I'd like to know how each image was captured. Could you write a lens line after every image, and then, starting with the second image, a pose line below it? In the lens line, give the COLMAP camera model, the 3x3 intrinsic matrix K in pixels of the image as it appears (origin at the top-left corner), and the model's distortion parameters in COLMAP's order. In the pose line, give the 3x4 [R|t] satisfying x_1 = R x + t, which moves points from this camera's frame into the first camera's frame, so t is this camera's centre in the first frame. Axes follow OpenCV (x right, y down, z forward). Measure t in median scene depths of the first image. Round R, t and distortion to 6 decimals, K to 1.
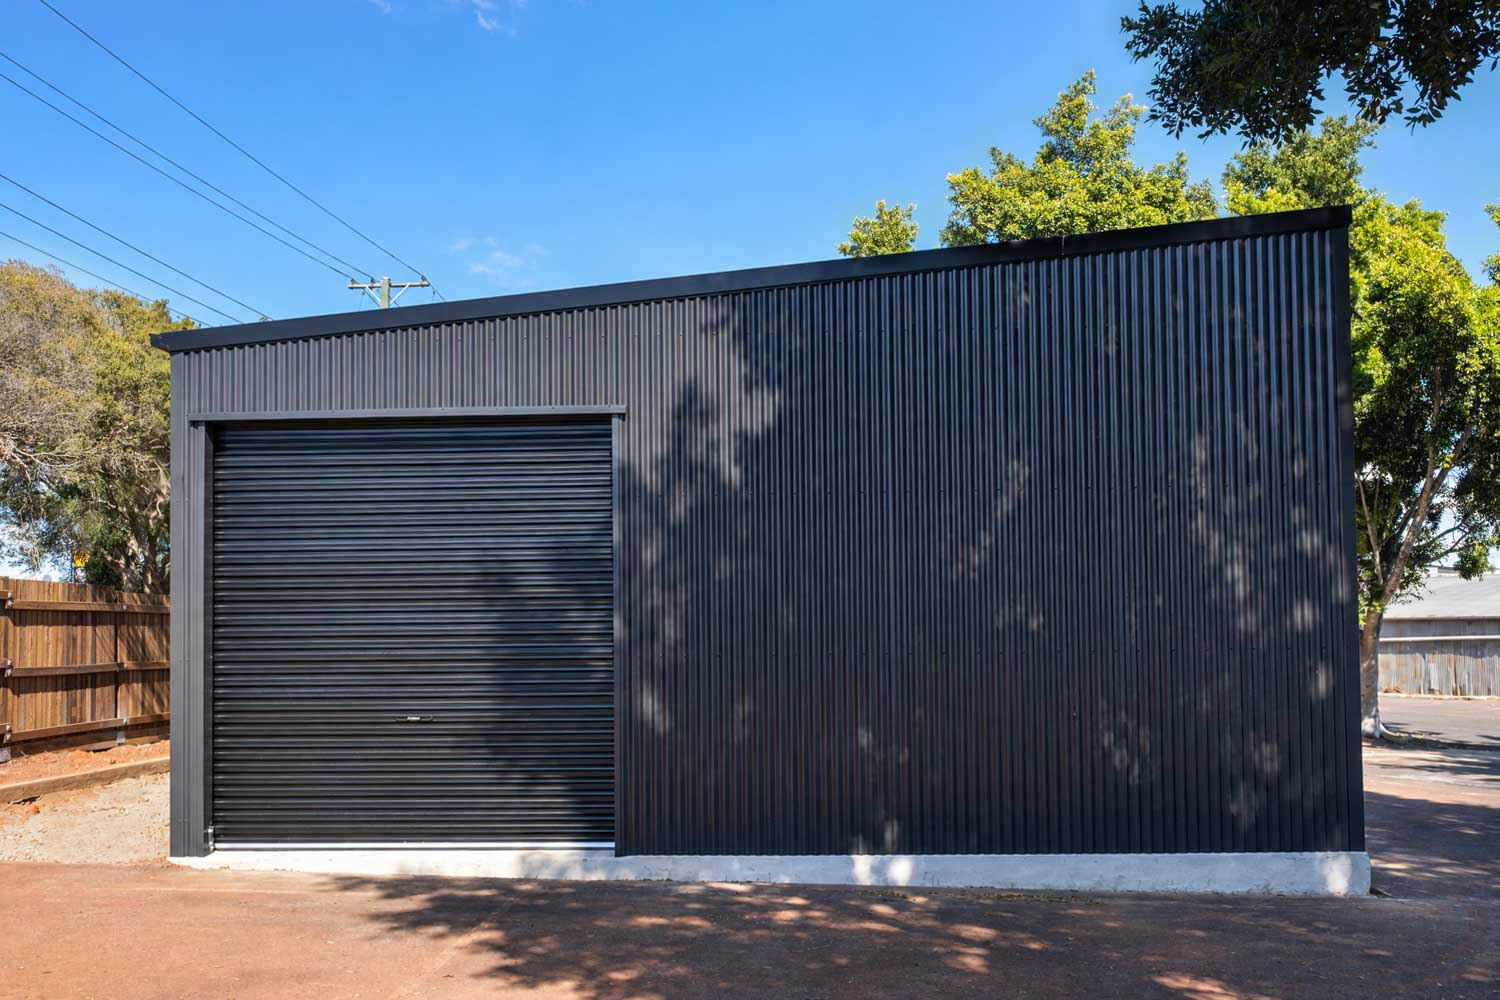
lens RADIAL K [[1306.4, 0, 789.1], [0, 1306.4, 580.5], [0, 0, 1]] dist [0.011280, -0.003428]
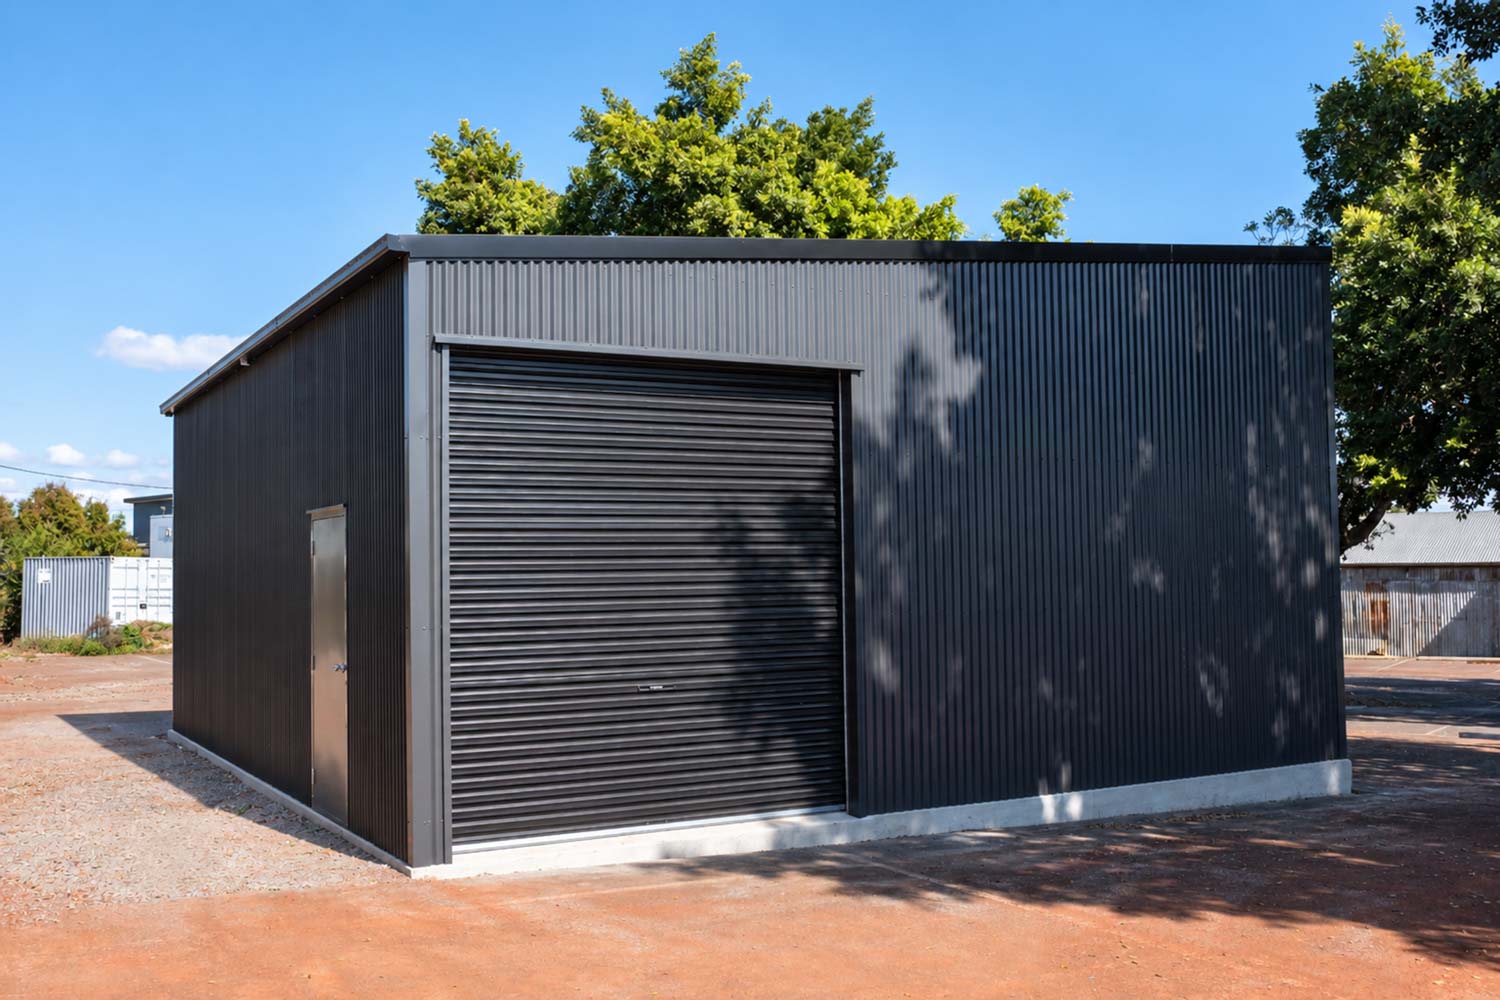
lens RADIAL K [[1460.9, 0, 749.1], [0, 1460.9, 504.5], [0, 0, 1]] dist [-0.032982, 0.000000]
pose [[0.848716, 0.025243, 0.528246, -0.783388], [-0.013303, 0.999563, -0.026392, 0.004867], [-0.528682, 0.015372, 0.848681, 0.104460]]
